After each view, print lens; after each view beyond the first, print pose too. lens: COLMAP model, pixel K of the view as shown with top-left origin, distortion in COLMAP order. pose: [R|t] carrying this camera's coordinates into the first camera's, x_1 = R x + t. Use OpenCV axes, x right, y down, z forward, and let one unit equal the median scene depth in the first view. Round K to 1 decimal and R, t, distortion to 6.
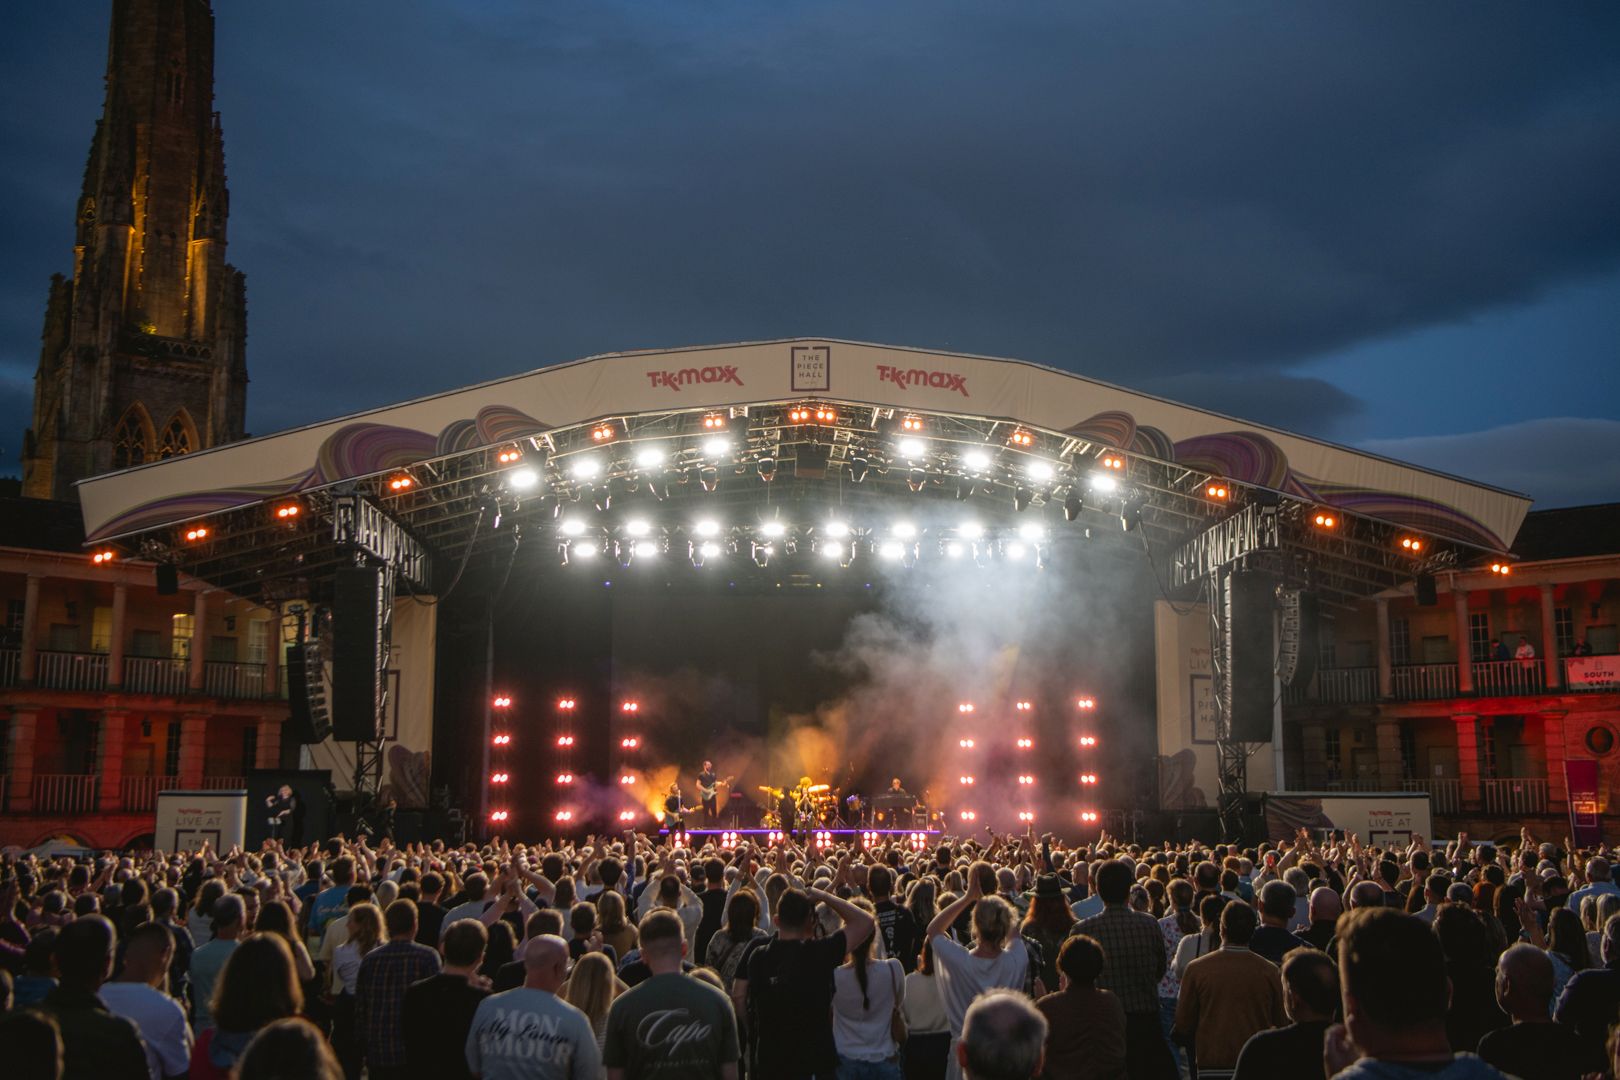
lens RADIAL K [[1795.9, 0, 810.0], [0, 1795.9, 540.0], [0, 0, 1]] dist [0.197127, 0.010078]
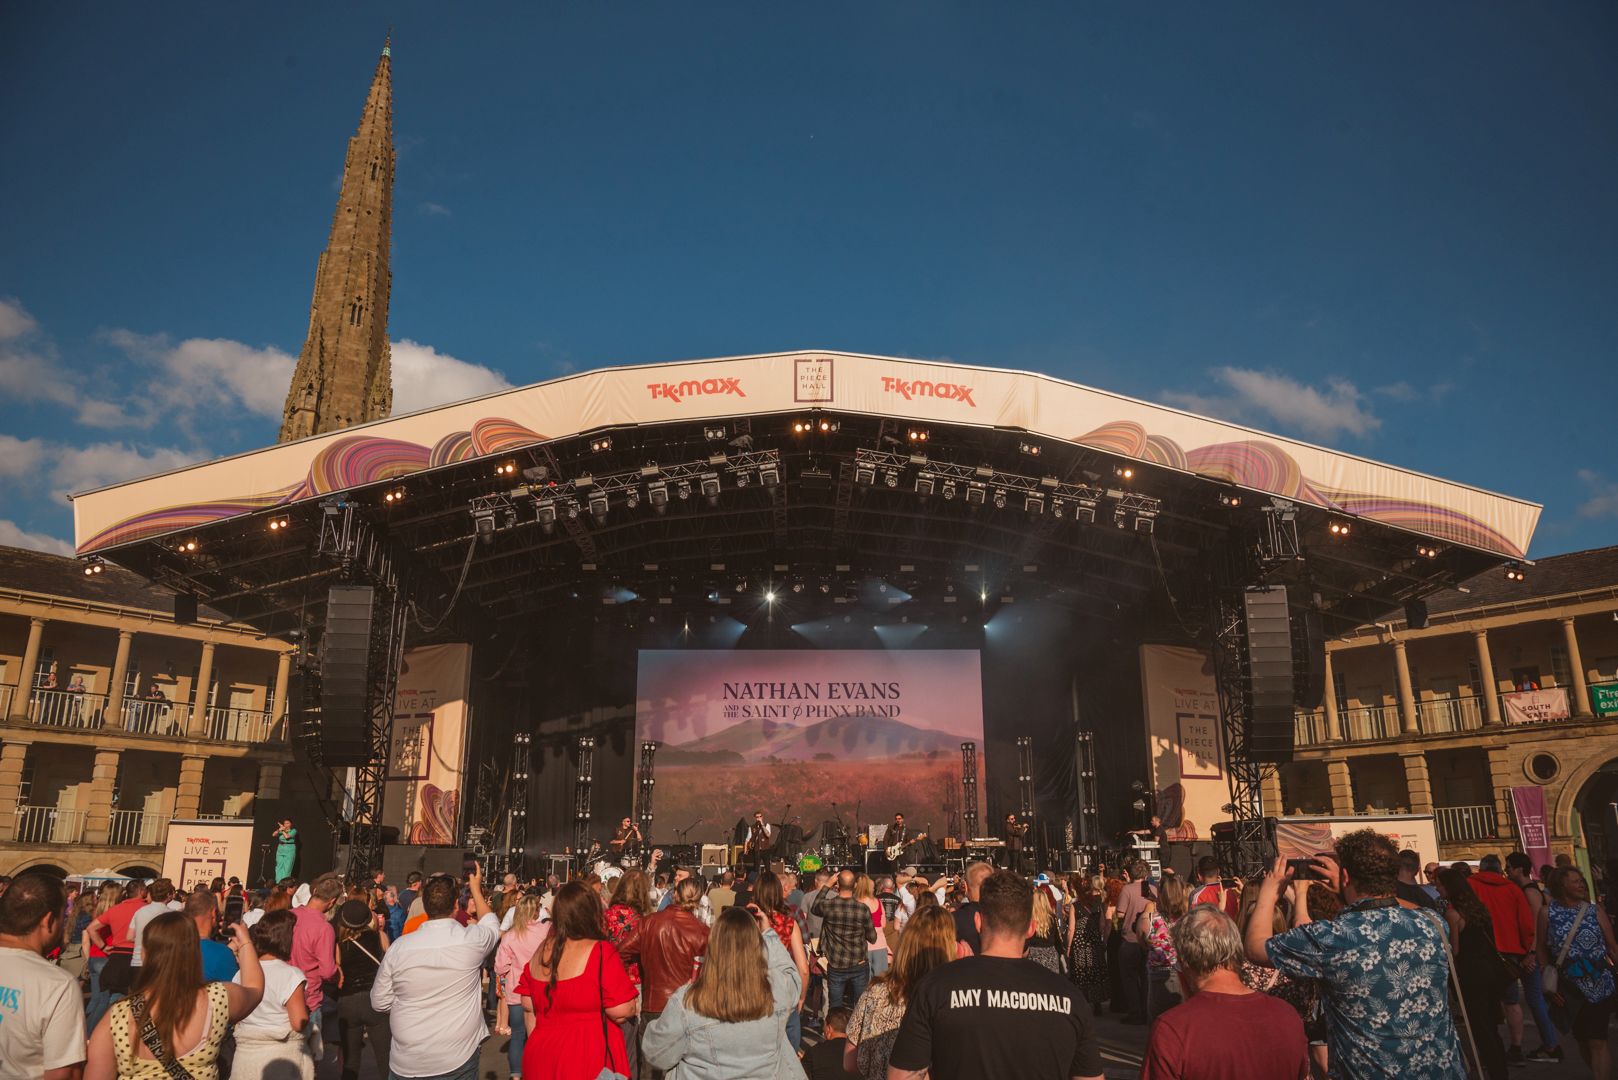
lens RADIAL K [[1197.3, 0, 809.0], [0, 1197.3, 540.0], [0, 0, 1]] dist [-0.006221, -0.004839]
pose [[0.999816, -0.011804, -0.015144, 0.006477], [0.009927, 0.992899, -0.118549, 0.068561], [0.016436, 0.118377, 0.992833, 0.359972]]
